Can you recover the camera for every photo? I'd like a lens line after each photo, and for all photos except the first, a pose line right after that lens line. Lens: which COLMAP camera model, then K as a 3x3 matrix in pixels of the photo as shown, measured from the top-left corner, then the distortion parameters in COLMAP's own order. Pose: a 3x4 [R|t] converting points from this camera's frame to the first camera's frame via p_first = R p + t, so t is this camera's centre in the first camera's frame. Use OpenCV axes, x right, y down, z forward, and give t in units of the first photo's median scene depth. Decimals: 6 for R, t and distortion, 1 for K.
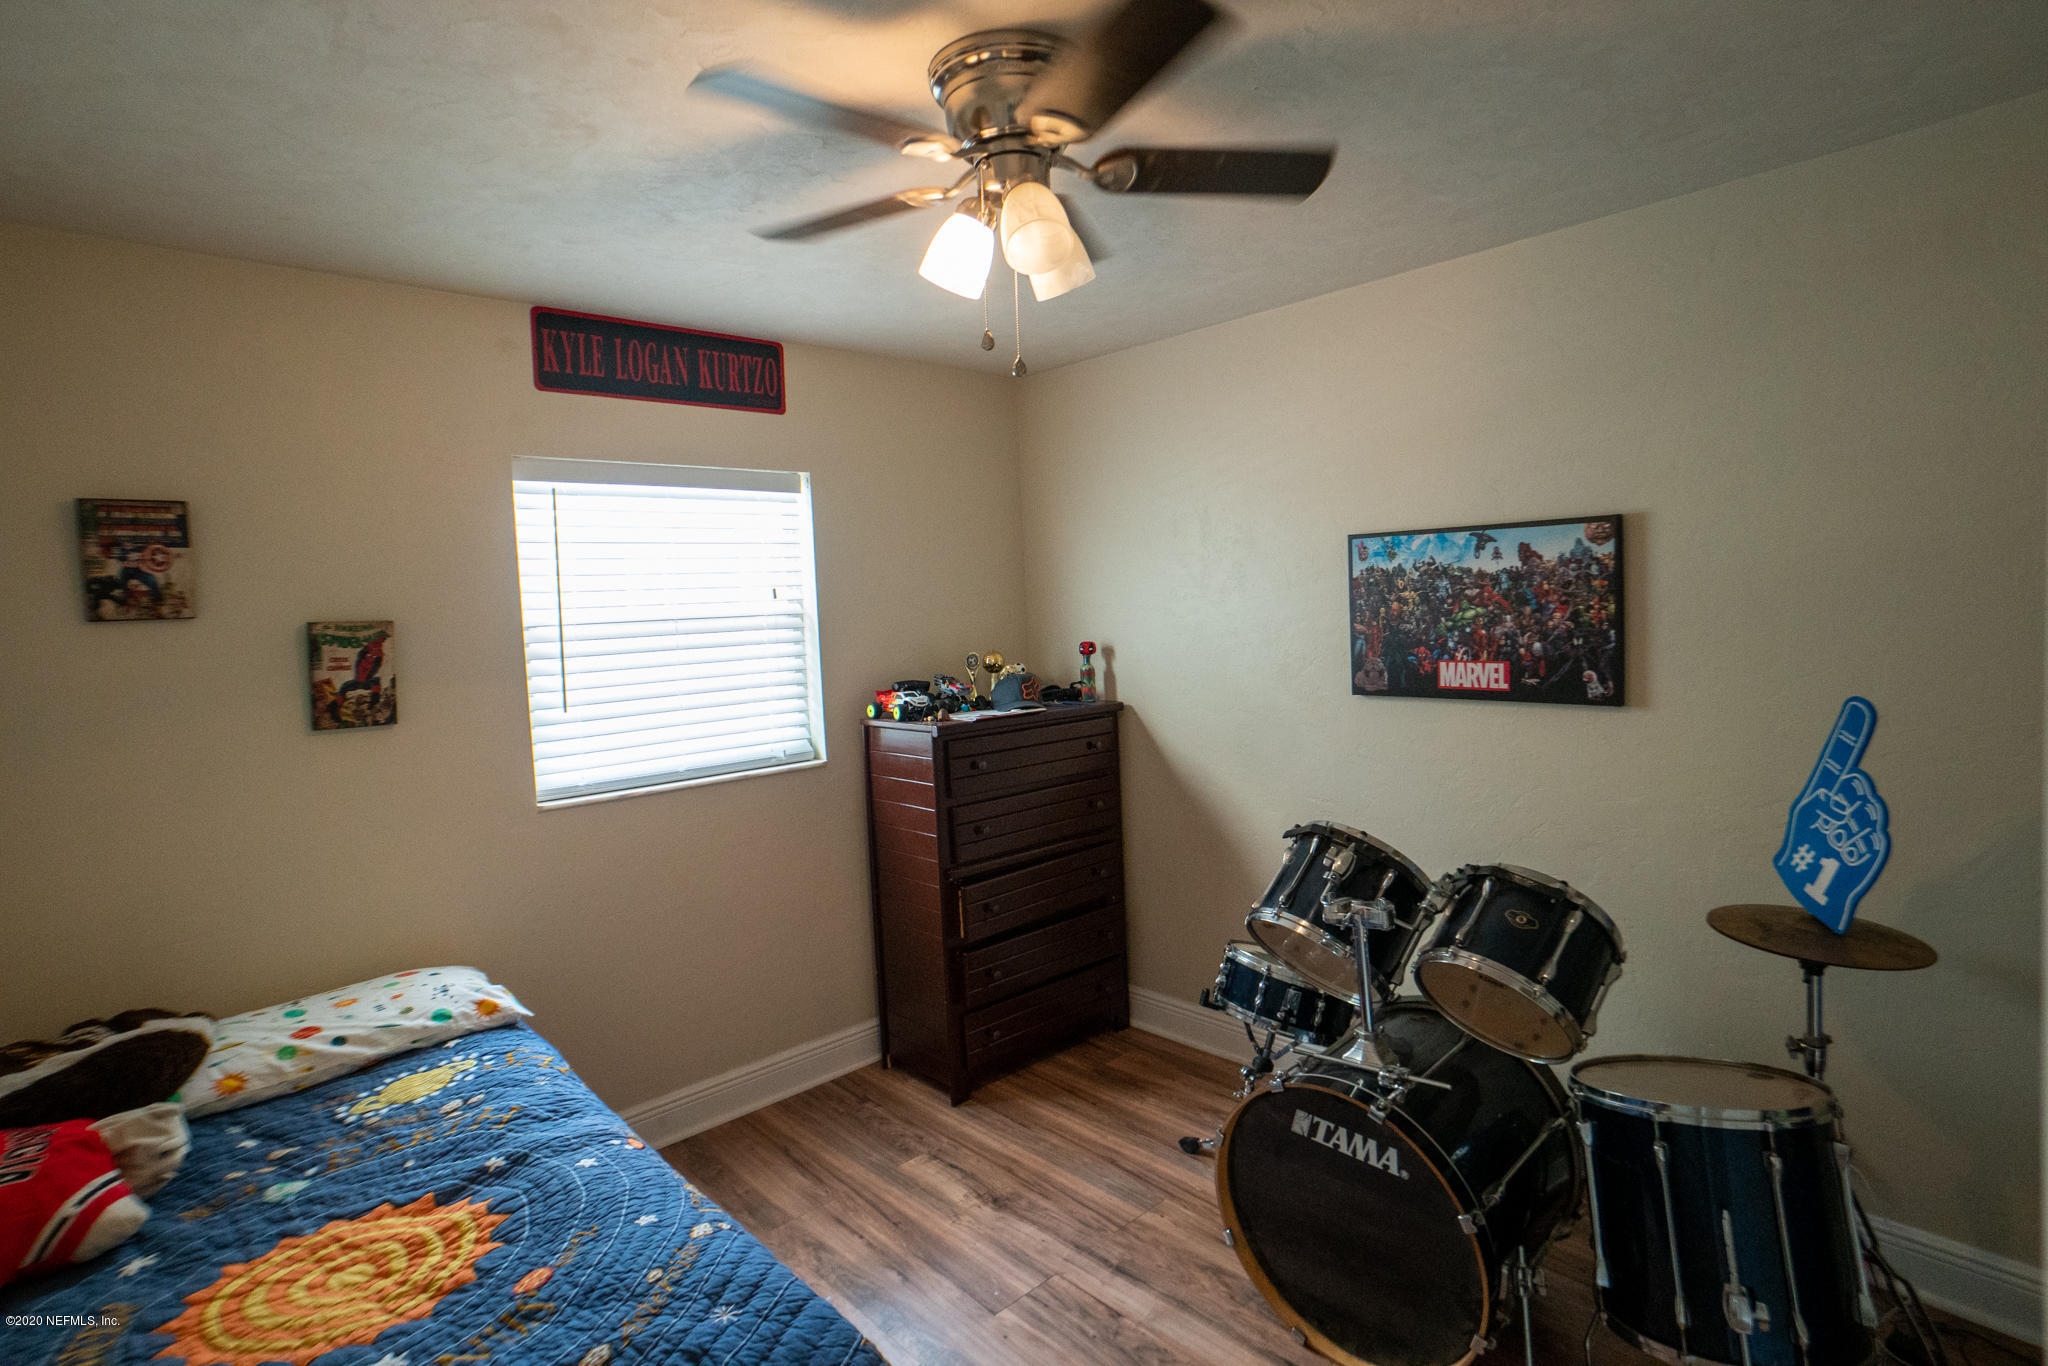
lens RADIAL K [[1008.1, 0, 1041.9], [0, 1008.1, 655.7], [0, 0, 1]] dist [-0.042983, 0.023863]
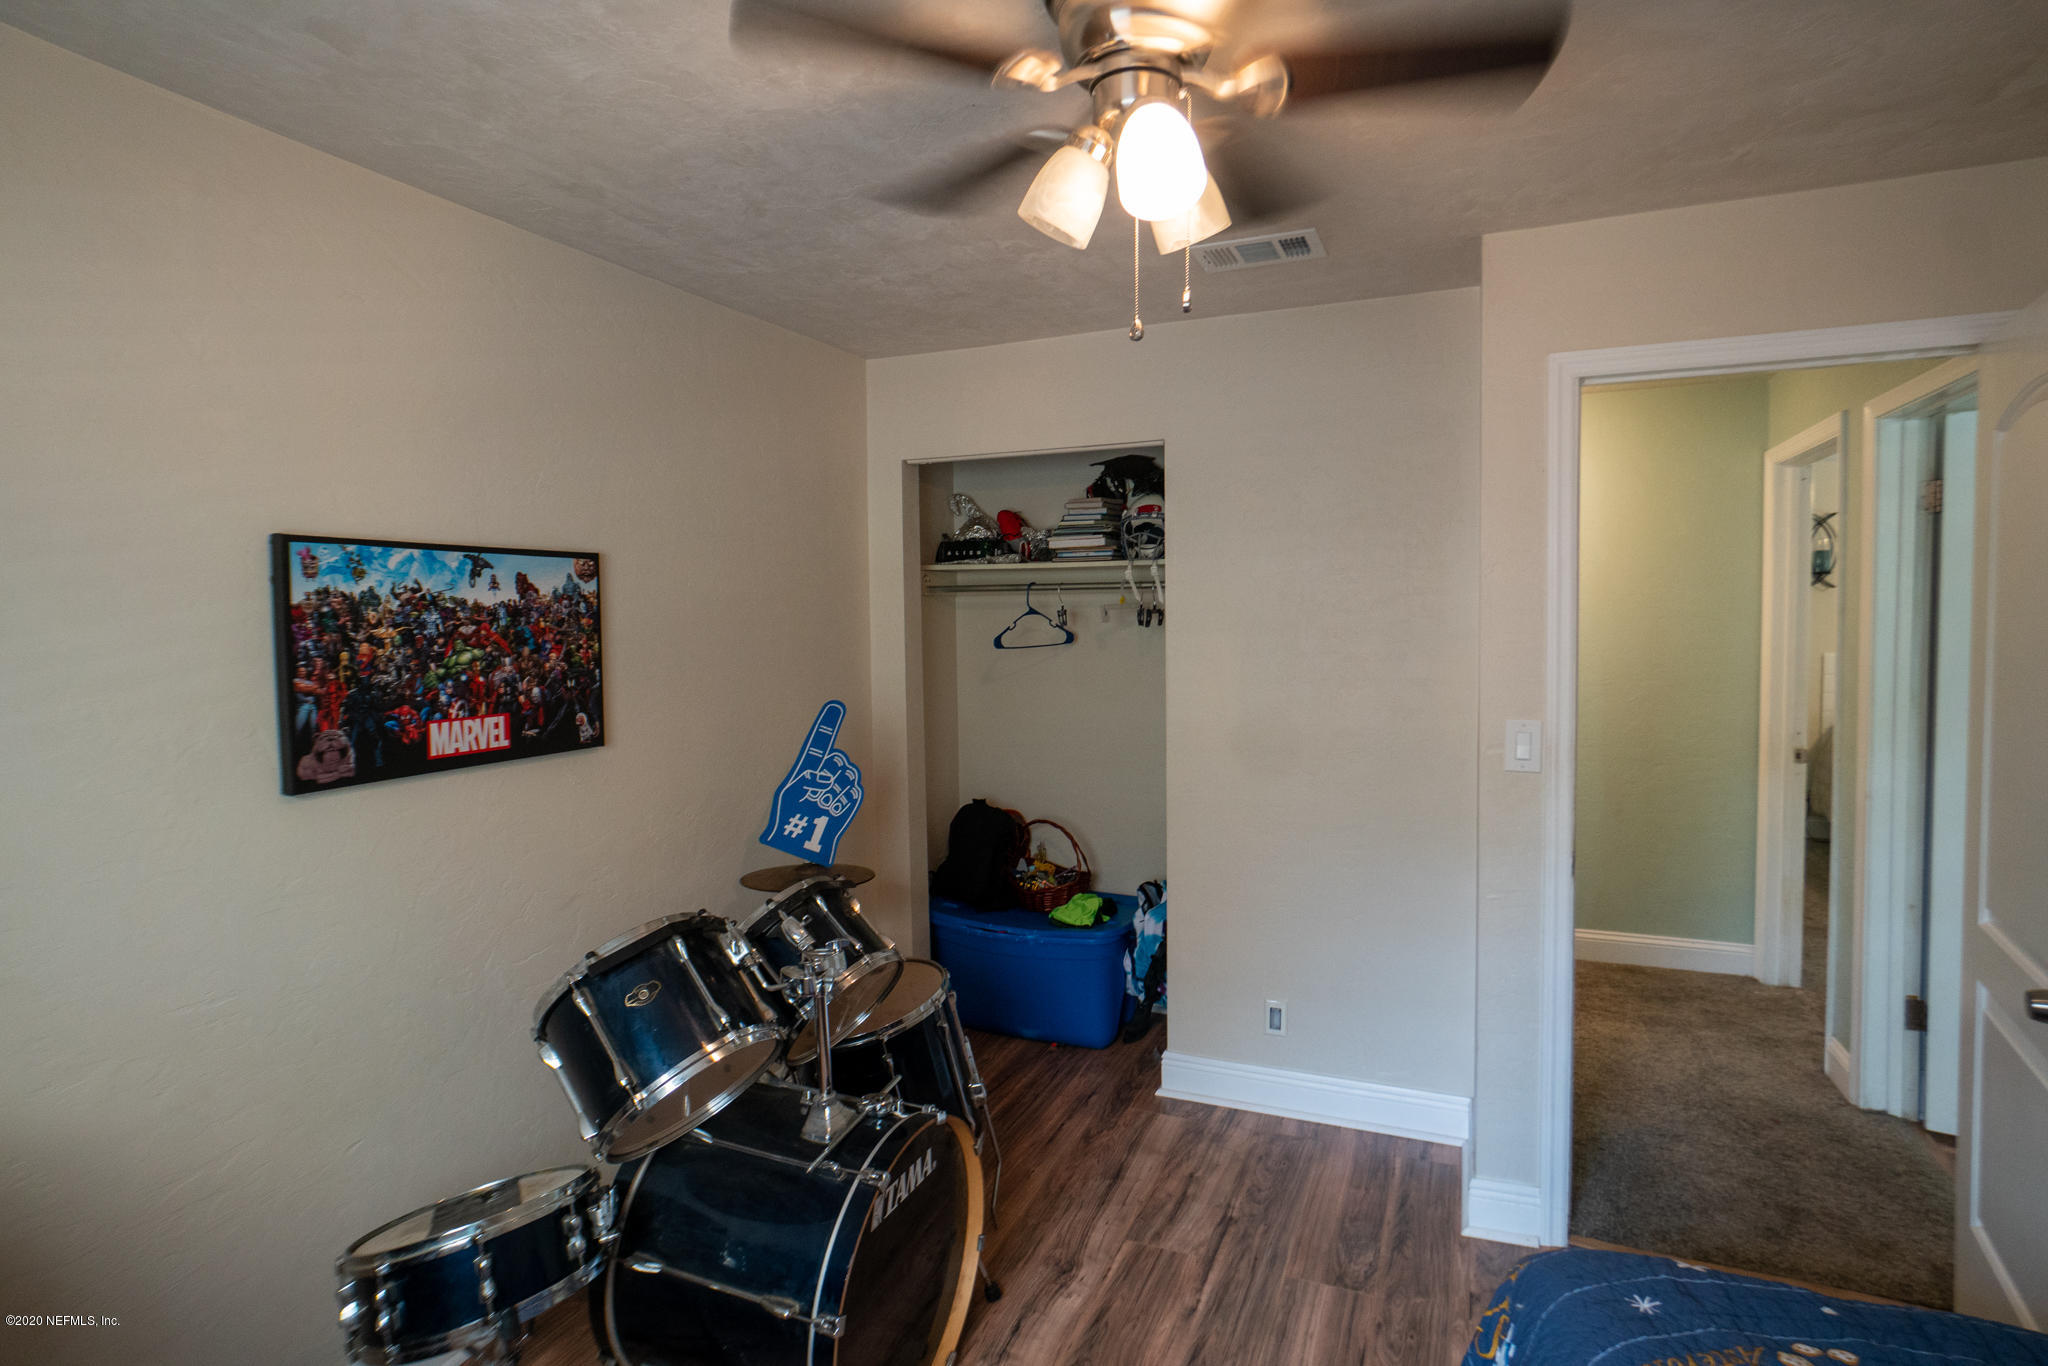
lens RADIAL K [[1008.1, 0, 1041.9], [0, 1008.1, 655.7], [0, 0, 1]] dist [-0.042983, 0.023863]
pose [[-0.387708, 0.005104, 0.921768, -0.473672], [0.080474, 0.996354, 0.028332, -0.029406], [-0.918263, 0.085162, -0.386706, 0.903192]]
